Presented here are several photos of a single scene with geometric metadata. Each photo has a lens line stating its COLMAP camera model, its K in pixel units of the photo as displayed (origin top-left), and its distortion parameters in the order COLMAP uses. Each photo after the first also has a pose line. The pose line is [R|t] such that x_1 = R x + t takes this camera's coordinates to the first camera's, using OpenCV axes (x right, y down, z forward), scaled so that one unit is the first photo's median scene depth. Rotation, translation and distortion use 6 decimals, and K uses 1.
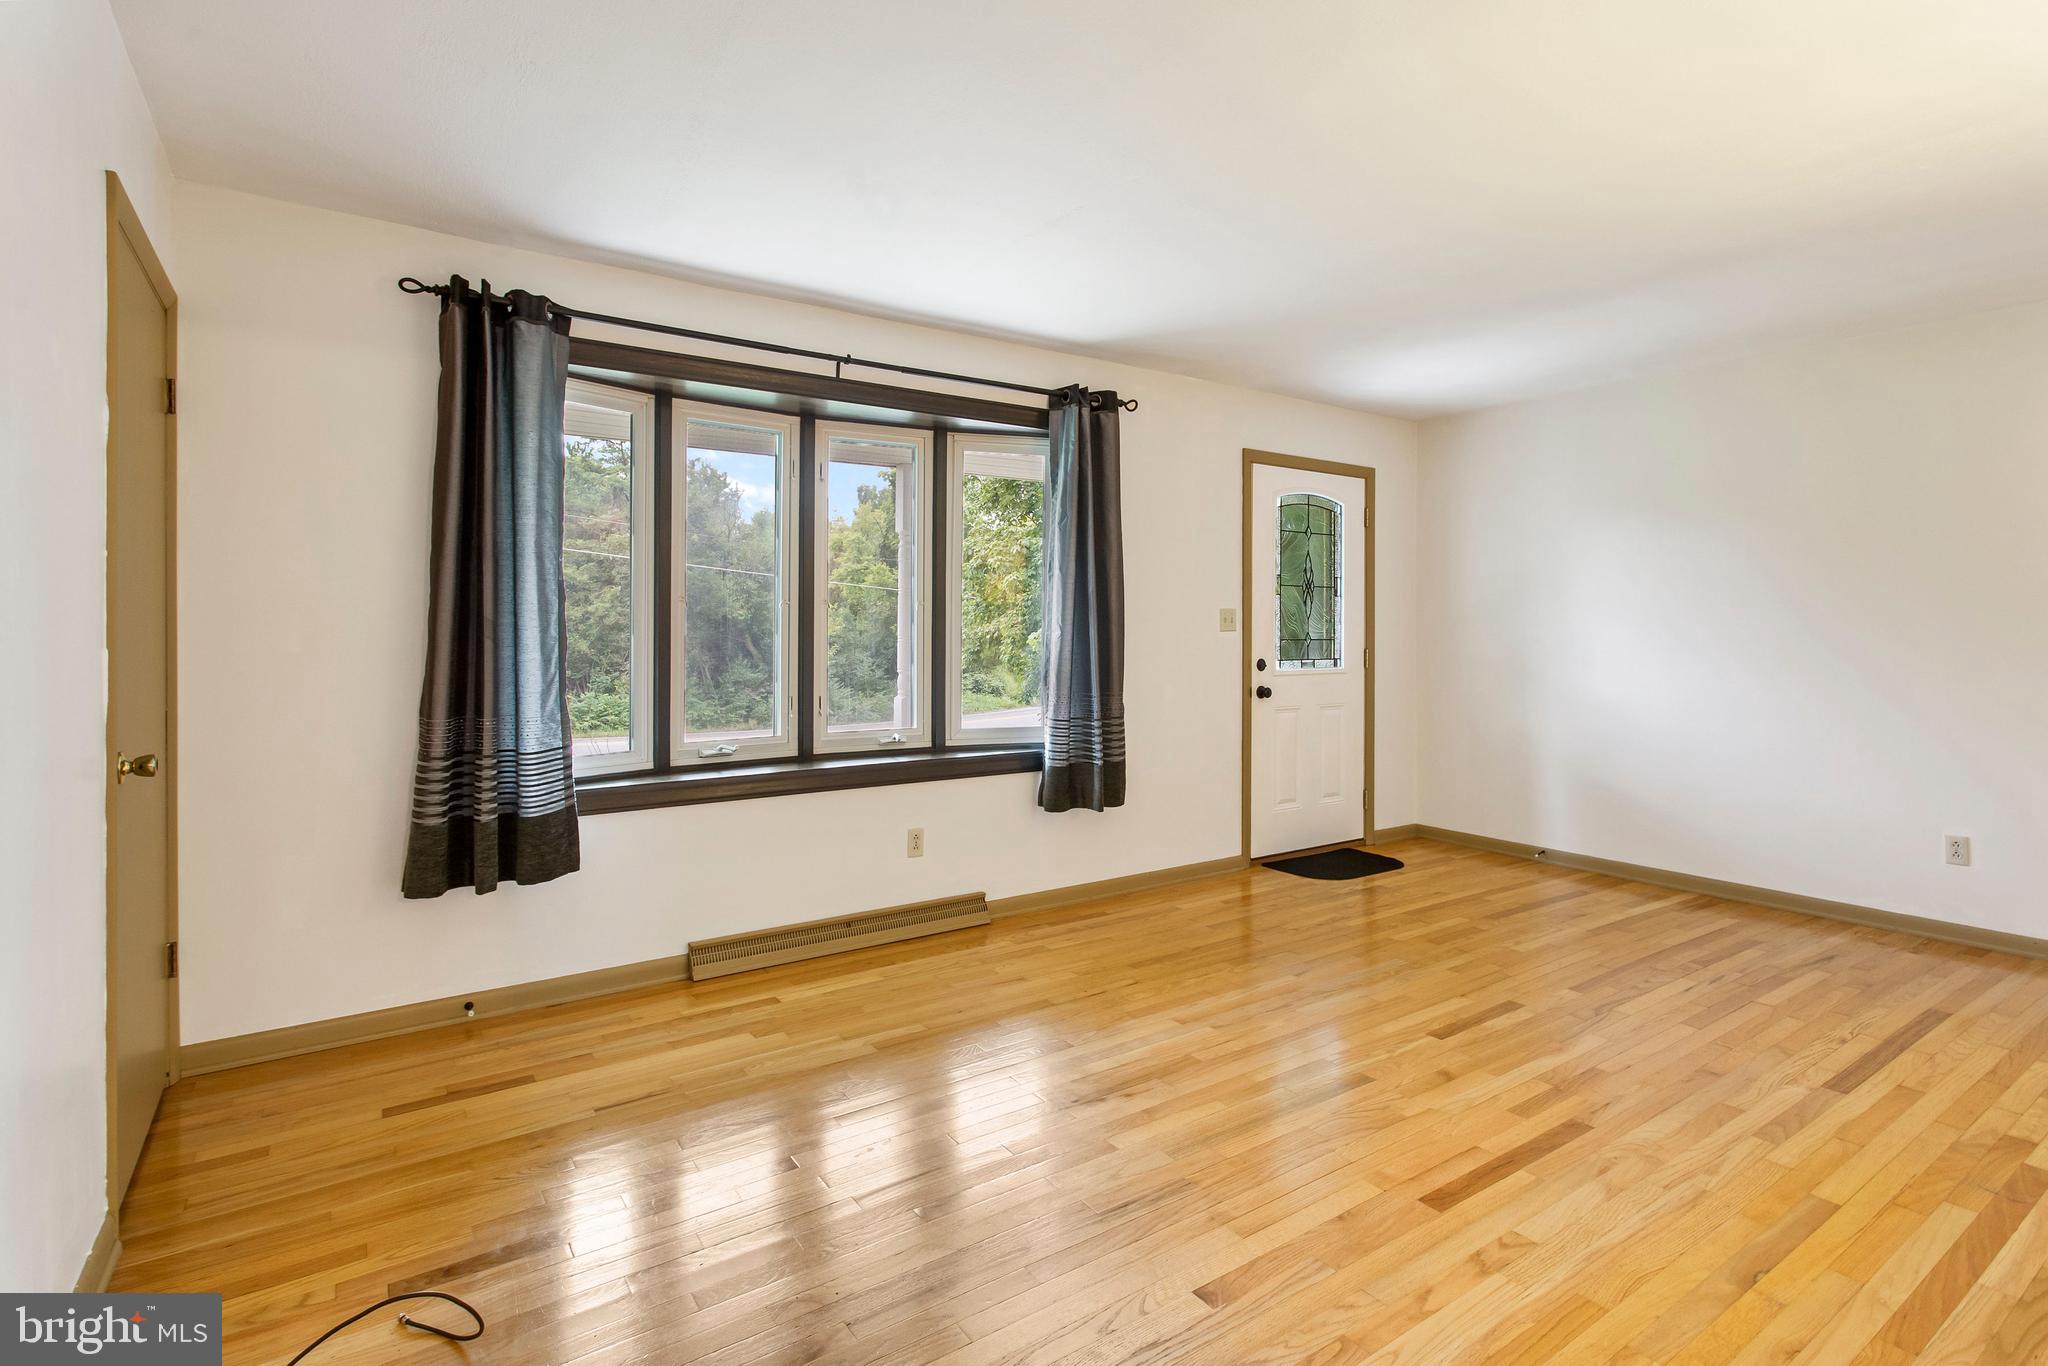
lens RADIAL K [[1000.1, 0, 1011.9], [0, 1000.1, 628.6], [0, 0, 1]] dist [0.005448, 0.000585]
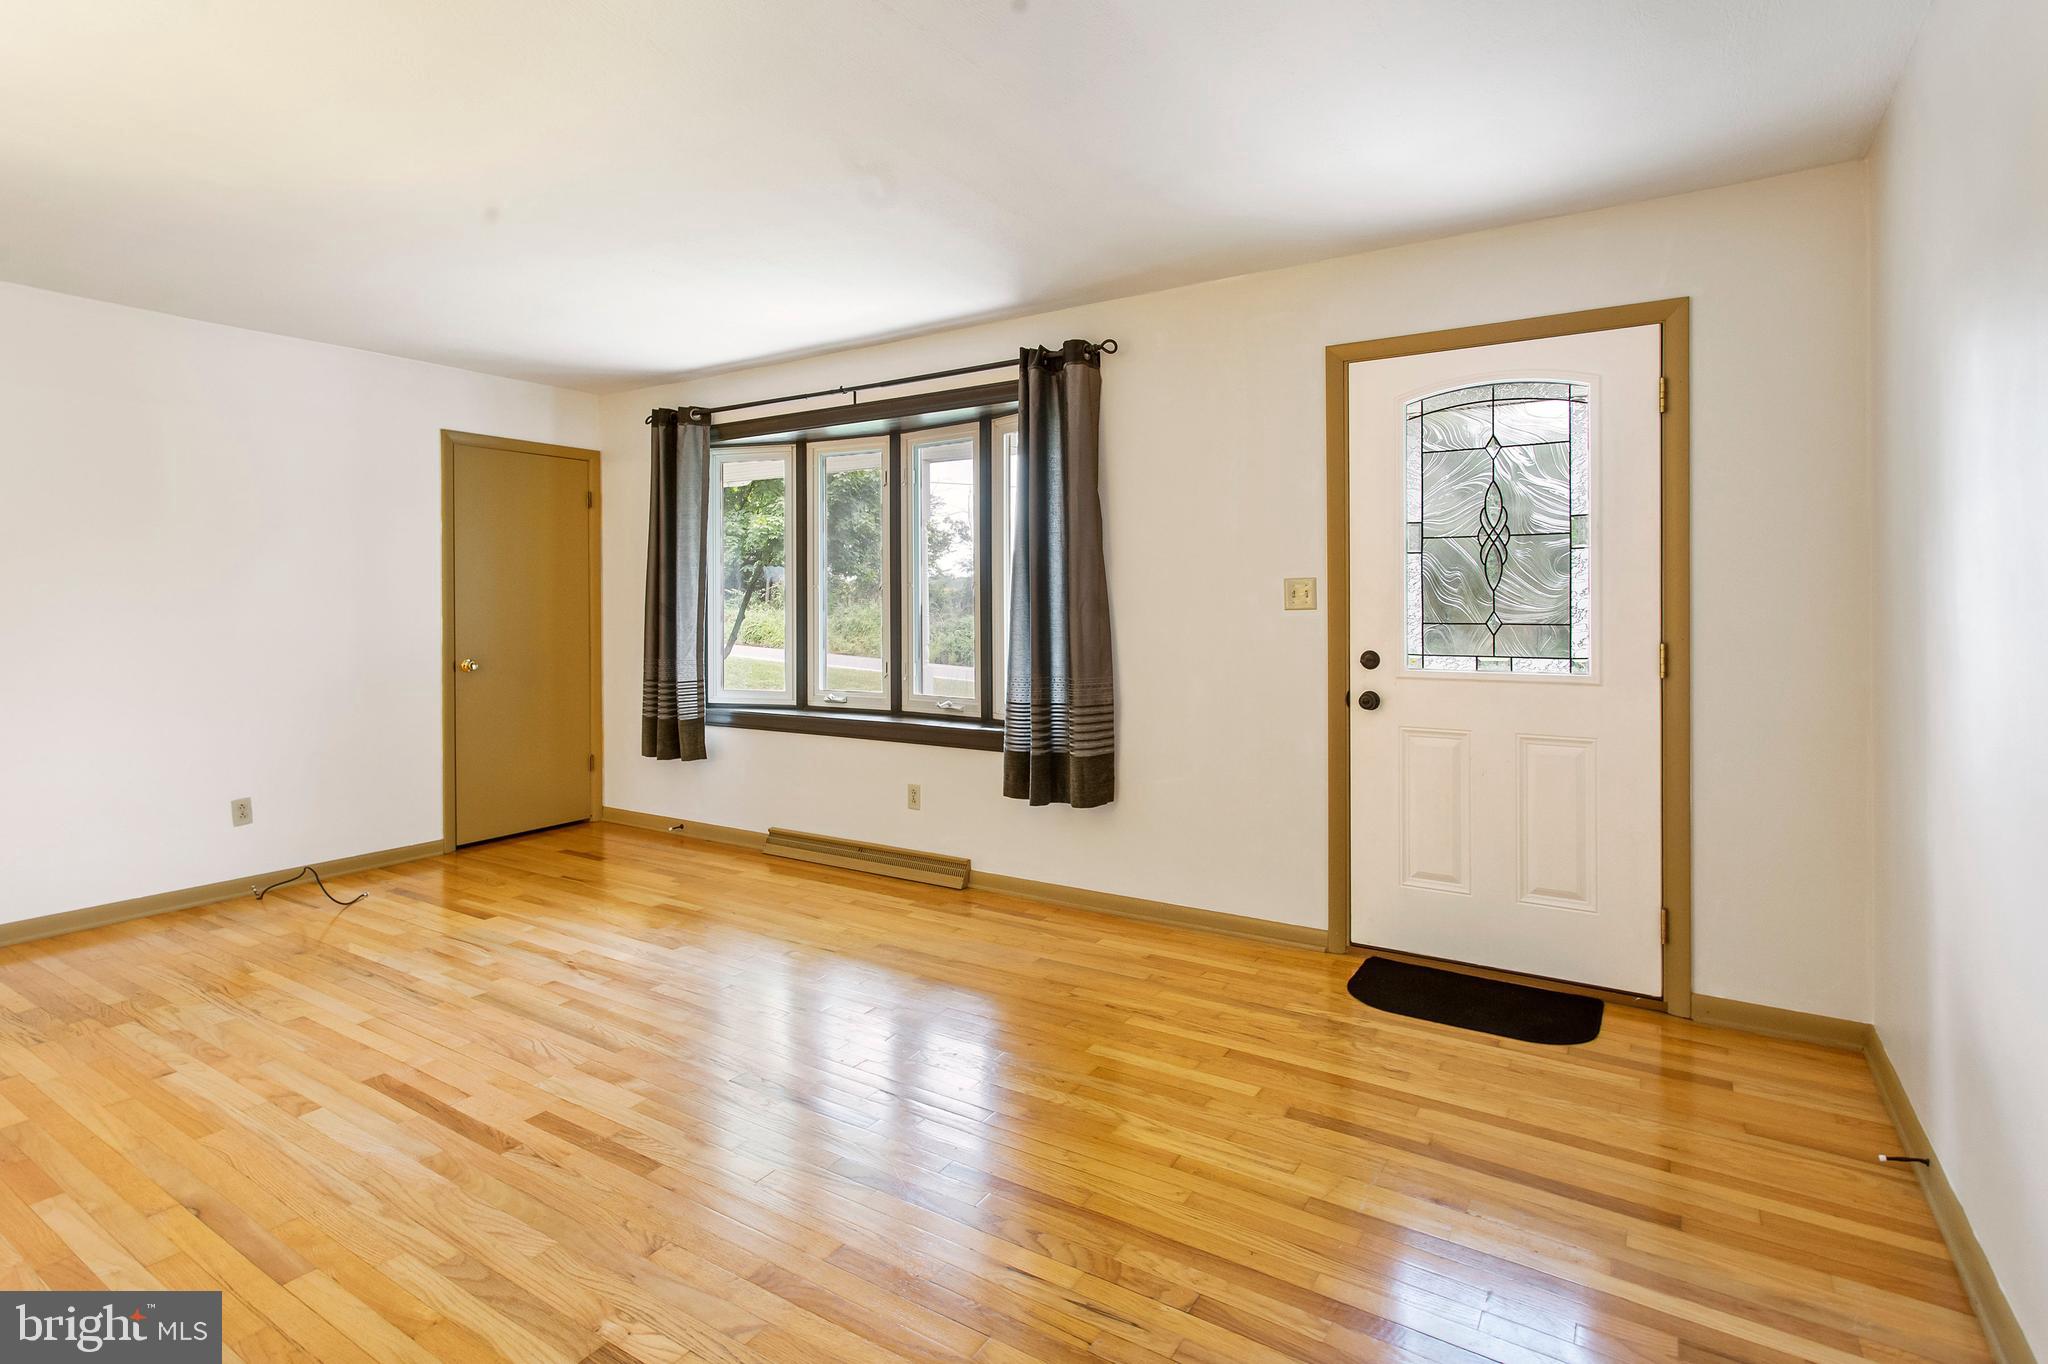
lens RADIAL K [[1013.5, 0, 1033.3], [0, 1013.5, 609.0], [0, 0, 1]] dist [-0.001002, -0.000170]
pose [[0.392245, 0.000371, -0.919861, 0.973476], [0.003345, 0.999993, 0.001830, 0.000230], [0.919855, -0.003795, 0.392241, 0.653321]]
